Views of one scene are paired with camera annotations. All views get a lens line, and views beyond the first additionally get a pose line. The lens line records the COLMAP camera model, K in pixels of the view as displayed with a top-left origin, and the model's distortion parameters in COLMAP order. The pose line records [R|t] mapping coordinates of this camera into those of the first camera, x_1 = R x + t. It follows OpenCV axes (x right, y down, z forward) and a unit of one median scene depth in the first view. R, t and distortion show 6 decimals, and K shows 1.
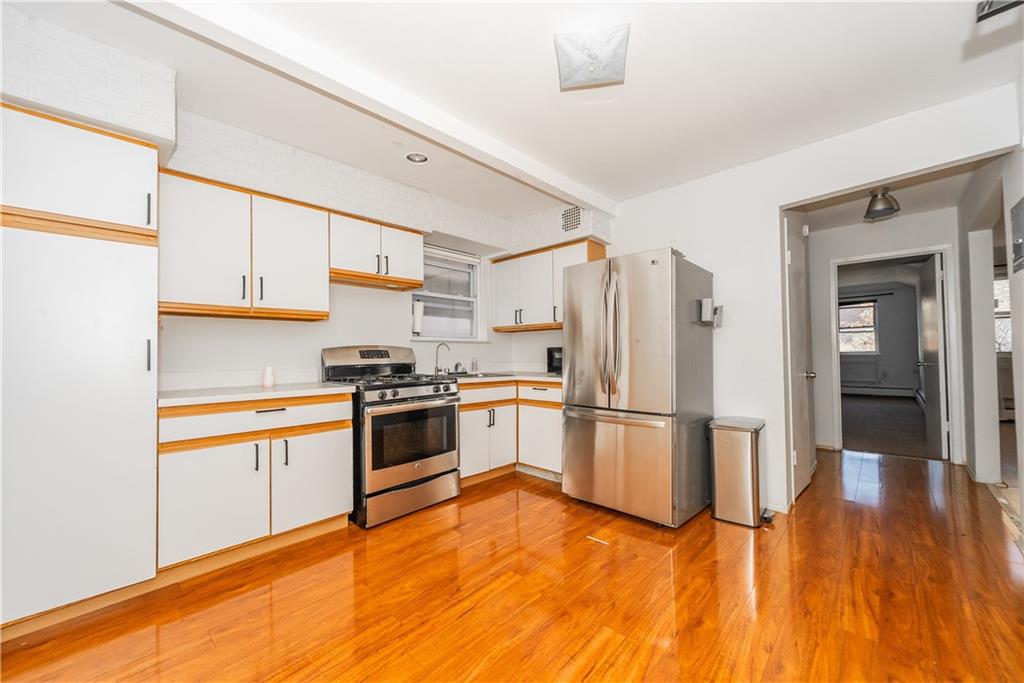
lens RADIAL K [[372.9, 0, 512.0], [0, 372.9, 341.5], [0, 0, 1]] dist [-0.000813, 0.000011]
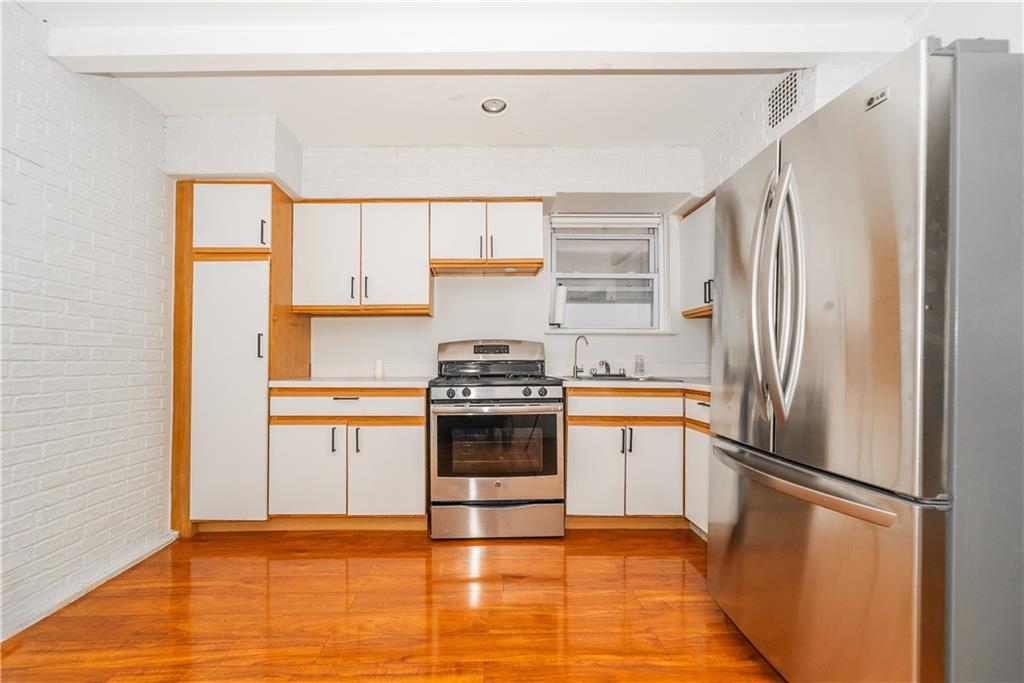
lens RADIAL K [[396.3, 0, 510.6], [0, 396.3, 350.4], [0, 0, 1]] dist [0.000770, -0.000028]
pose [[0.709642, -0.009706, -0.704496, 0.347087], [0.017128, 0.999847, 0.003478, 0.036059], [0.704354, -0.014535, 0.709700, 0.371676]]
